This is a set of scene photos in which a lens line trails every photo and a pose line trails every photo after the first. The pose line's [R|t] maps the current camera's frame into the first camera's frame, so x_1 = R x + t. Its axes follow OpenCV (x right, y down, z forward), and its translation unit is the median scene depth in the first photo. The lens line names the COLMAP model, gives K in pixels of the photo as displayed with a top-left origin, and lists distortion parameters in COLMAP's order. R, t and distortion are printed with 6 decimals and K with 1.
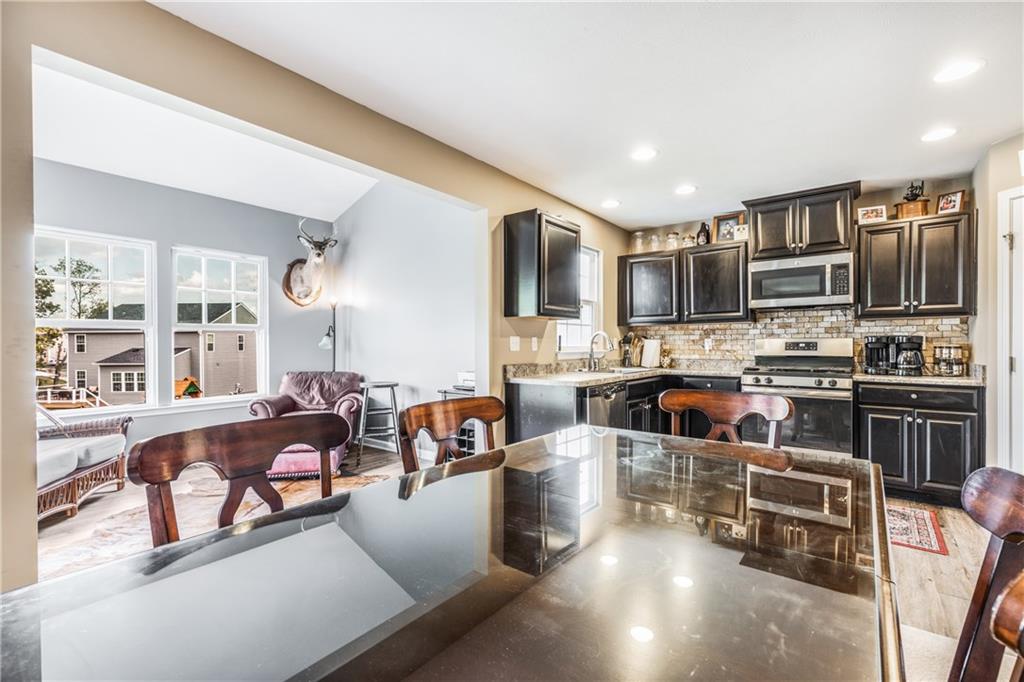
lens RADIAL K [[446.4, 0, 519.0], [0, 446.4, 345.4], [0, 0, 1]] dist [-0.001498, -0.000460]
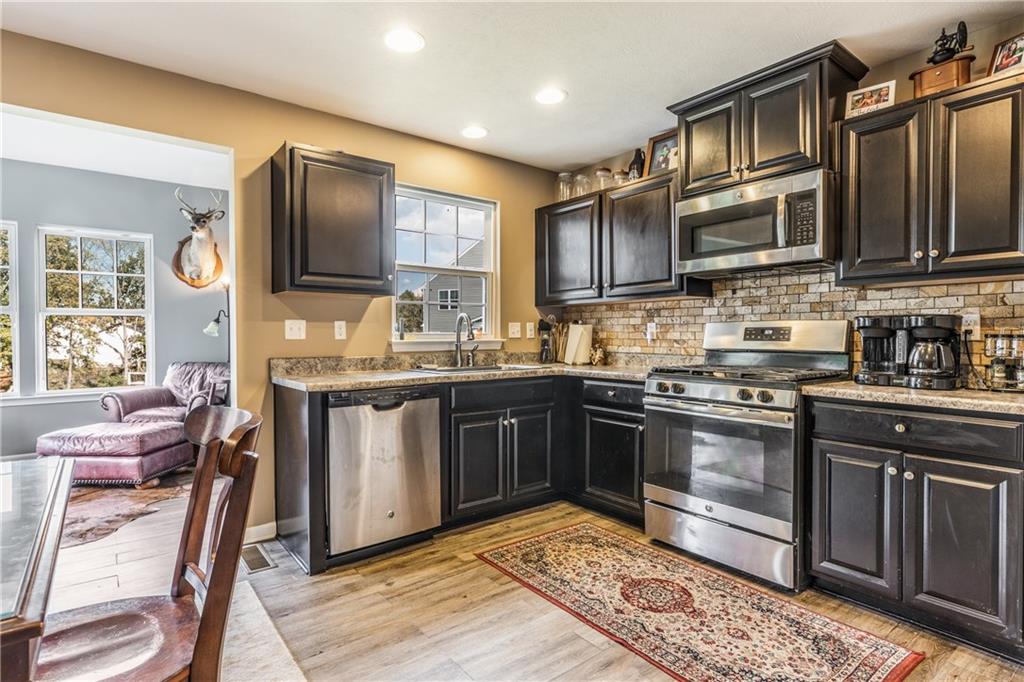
lens RADIAL K [[505.6, 0, 511.1], [0, 505.6, 340.8], [0, 0, 1]] dist [0.000073, 0.000394]
pose [[0.965637, 0.004821, -0.259849, 0.497534], [-0.001029, 0.999891, 0.014726, 0.001409], [0.259891, -0.013953, 0.965537, 0.250451]]
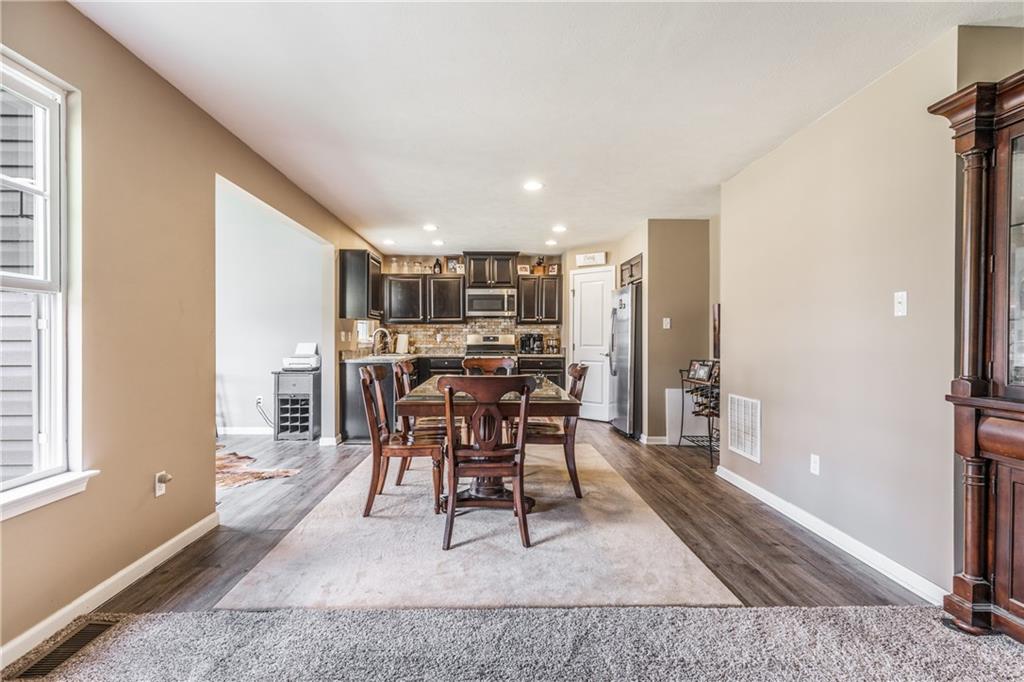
lens RADIAL K [[482.2, 0, 509.3], [0, 482.2, 343.9], [0, 0, 1]] dist [-0.000056, 0.000321]
pose [[0.762043, -0.002544, 0.647521, -0.551331], [-0.002440, 0.999974, 0.006801, 0.008309], [-0.647522, -0.006762, 0.762017, -0.496033]]
